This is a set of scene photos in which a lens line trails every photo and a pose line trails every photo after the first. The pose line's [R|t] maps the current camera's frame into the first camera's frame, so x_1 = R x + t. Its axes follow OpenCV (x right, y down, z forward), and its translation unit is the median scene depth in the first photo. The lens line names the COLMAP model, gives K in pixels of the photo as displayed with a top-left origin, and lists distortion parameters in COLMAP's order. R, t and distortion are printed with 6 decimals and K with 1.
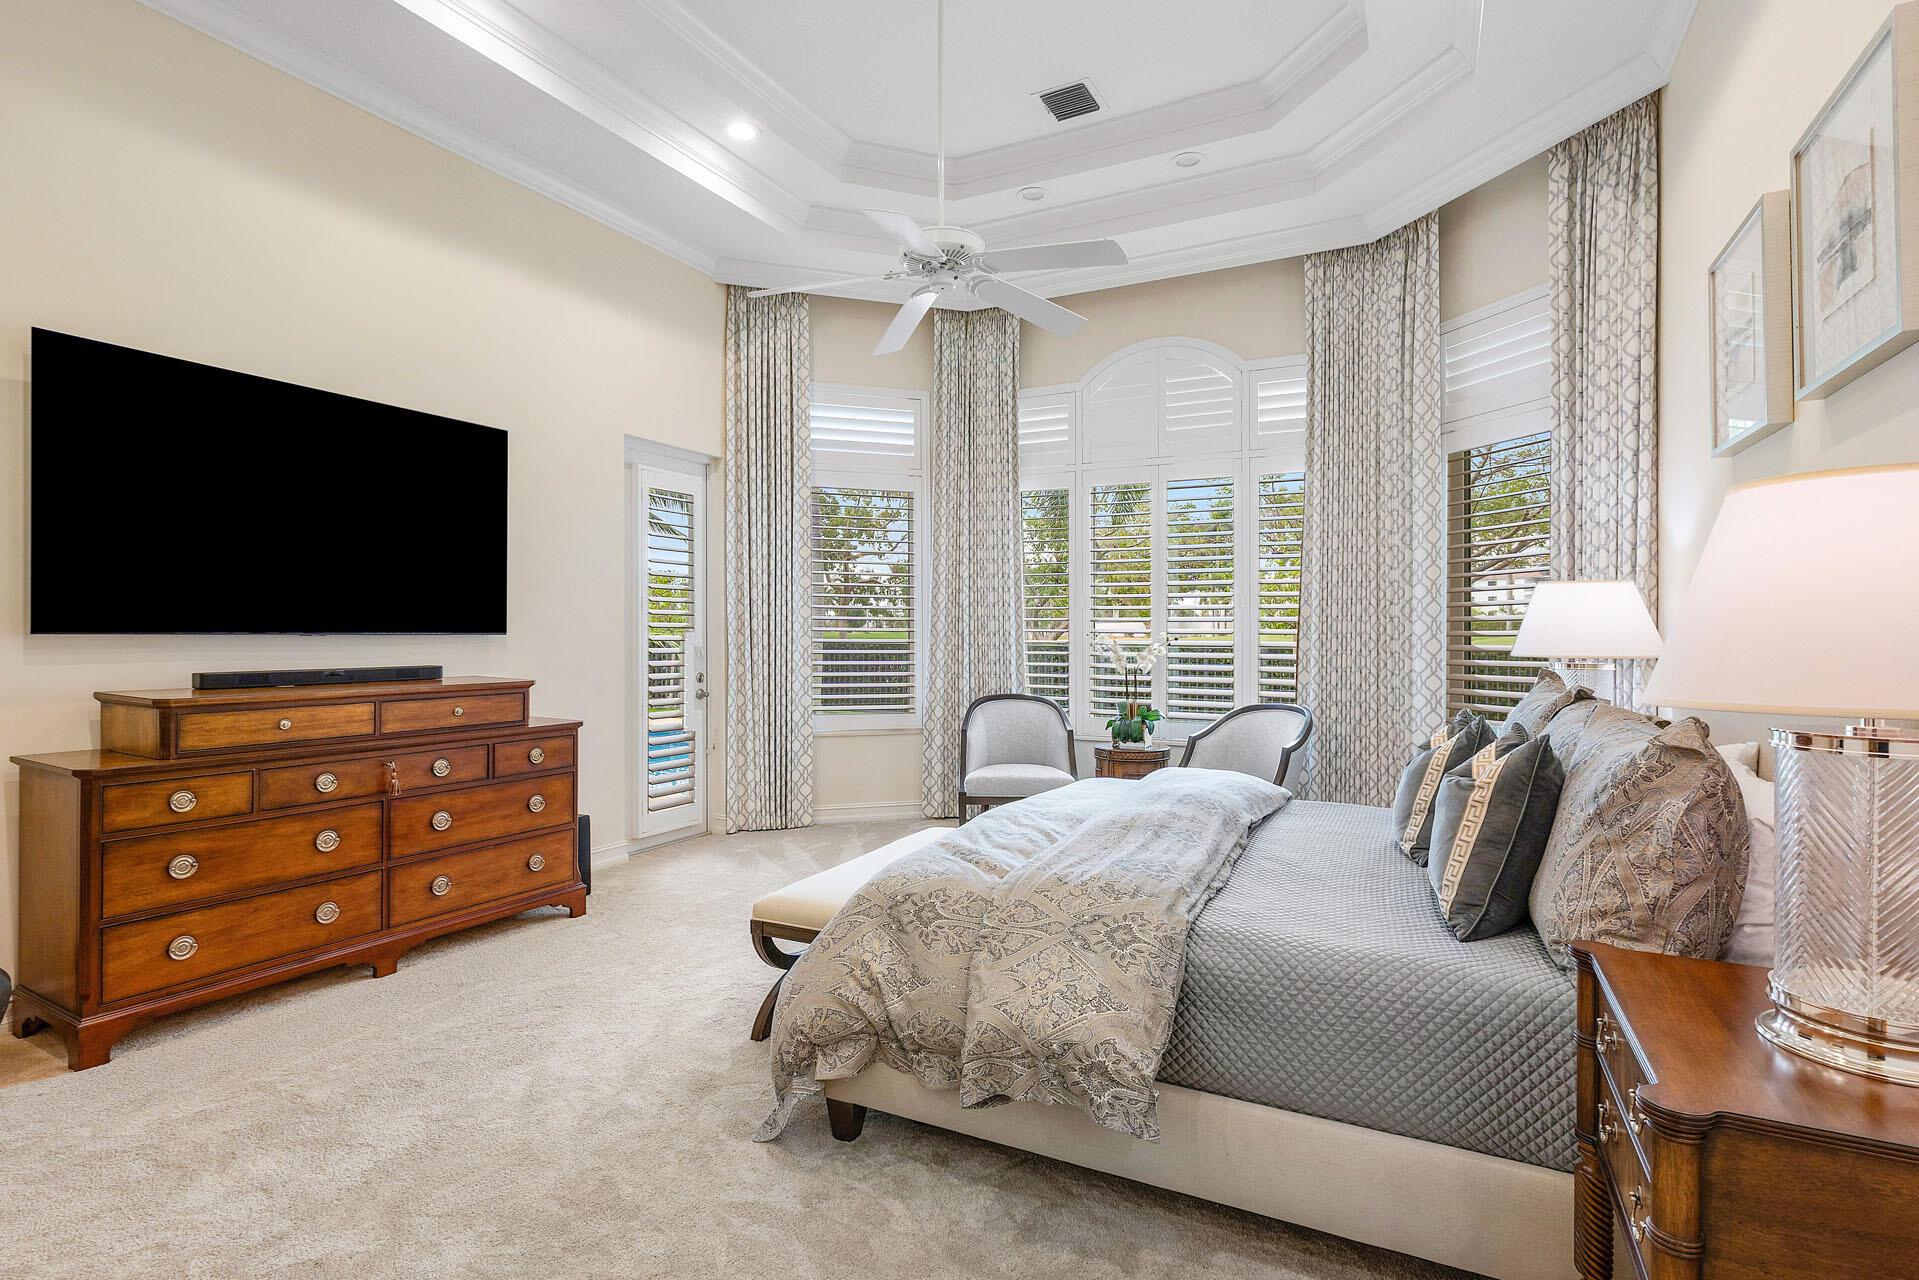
lens RADIAL K [[947.4, 0, 952.7], [0, 947.4, 635.3], [0, 0, 1]] dist [0.004034, 0.000186]
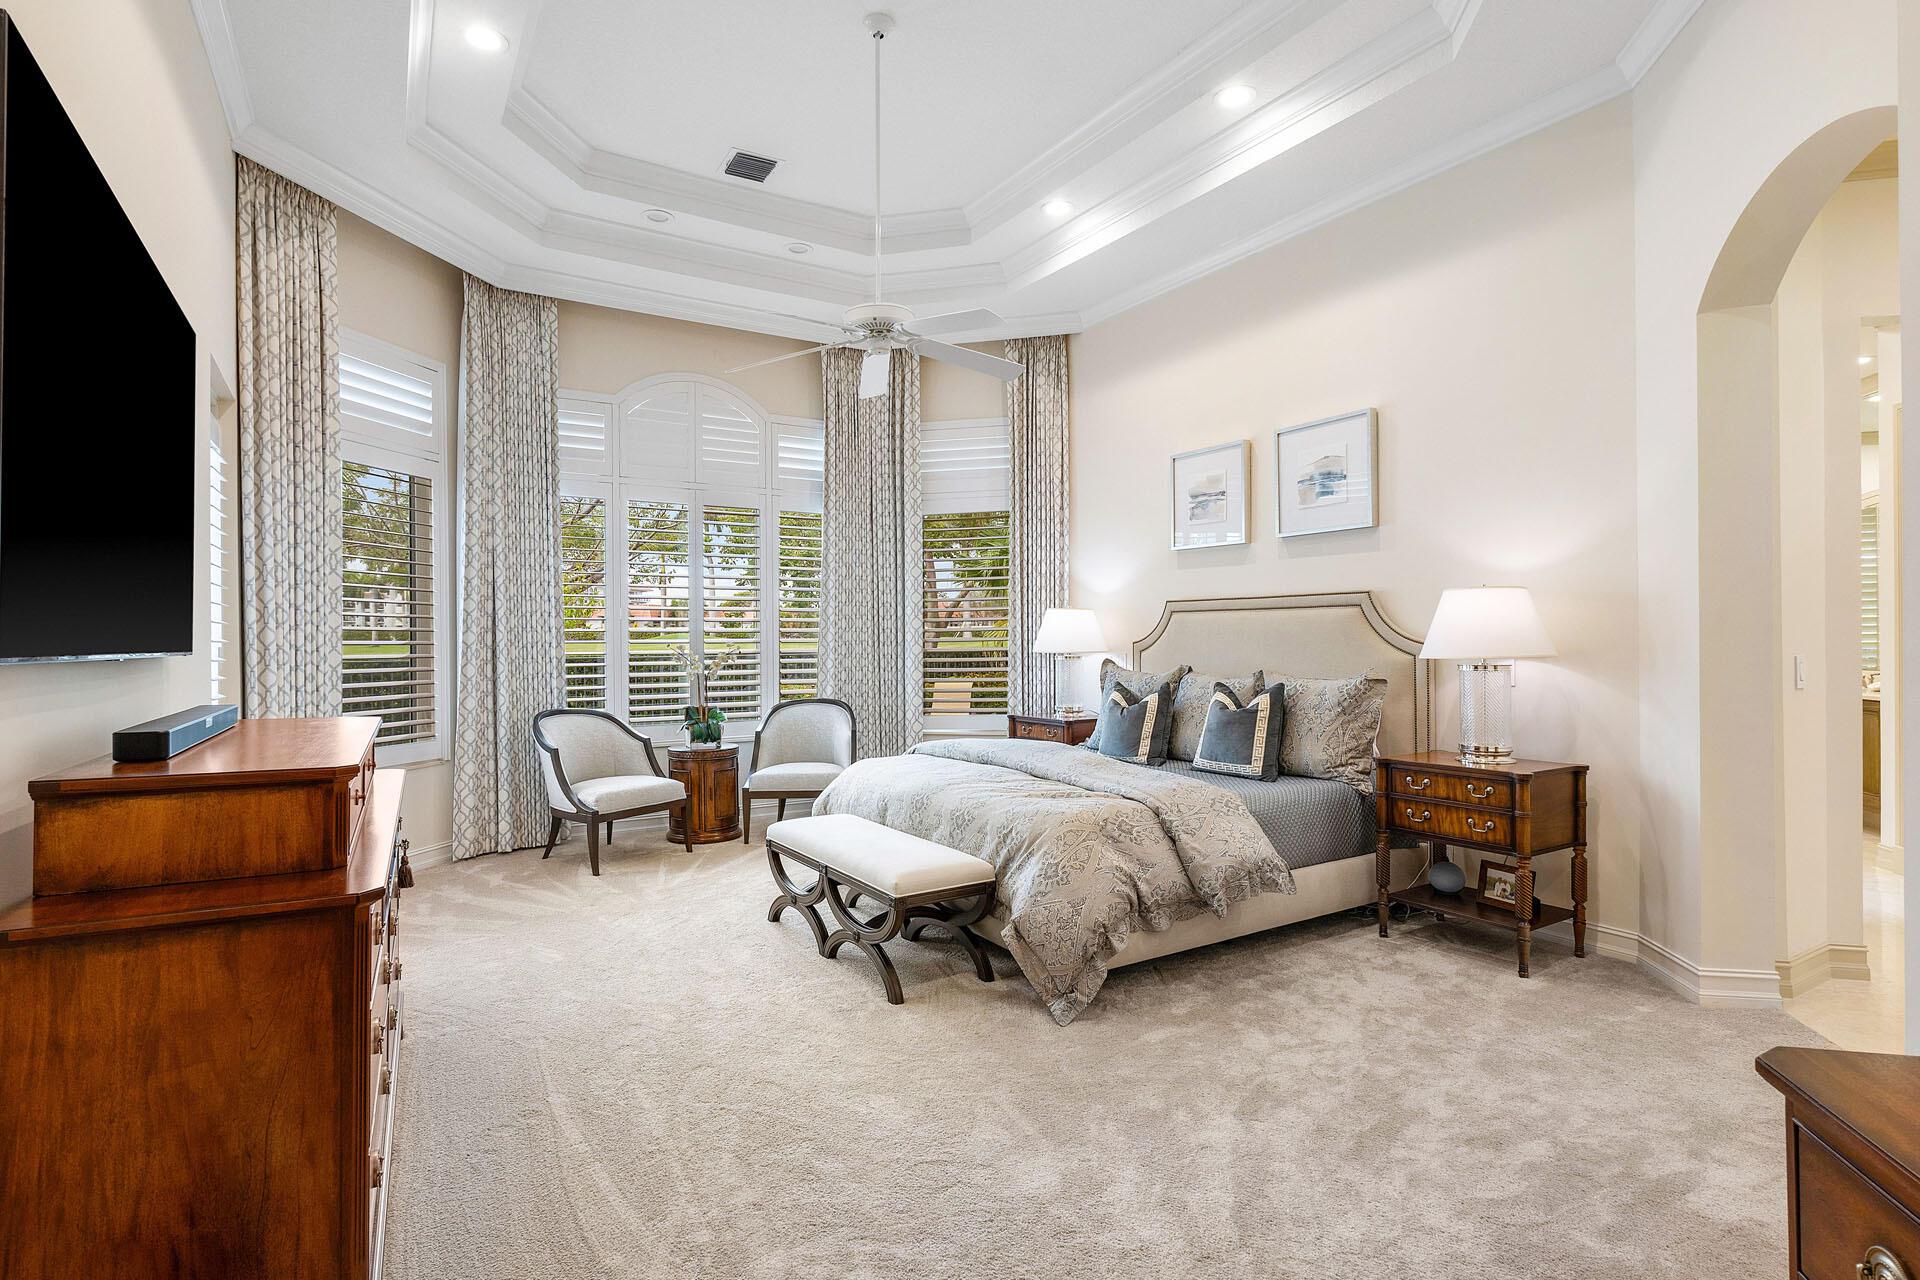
lens RADIAL K [[947.8, 0, 957.3], [0, 947.8, 638.2], [0, 0, 1]] dist [0.004034, 0.000186]
pose [[0.511366, -0.007972, 0.859326, -0.612696], [0.014755, 0.999891, 0.000495, -0.003847], [-0.859236, 0.012426, 0.511428, 0.193541]]
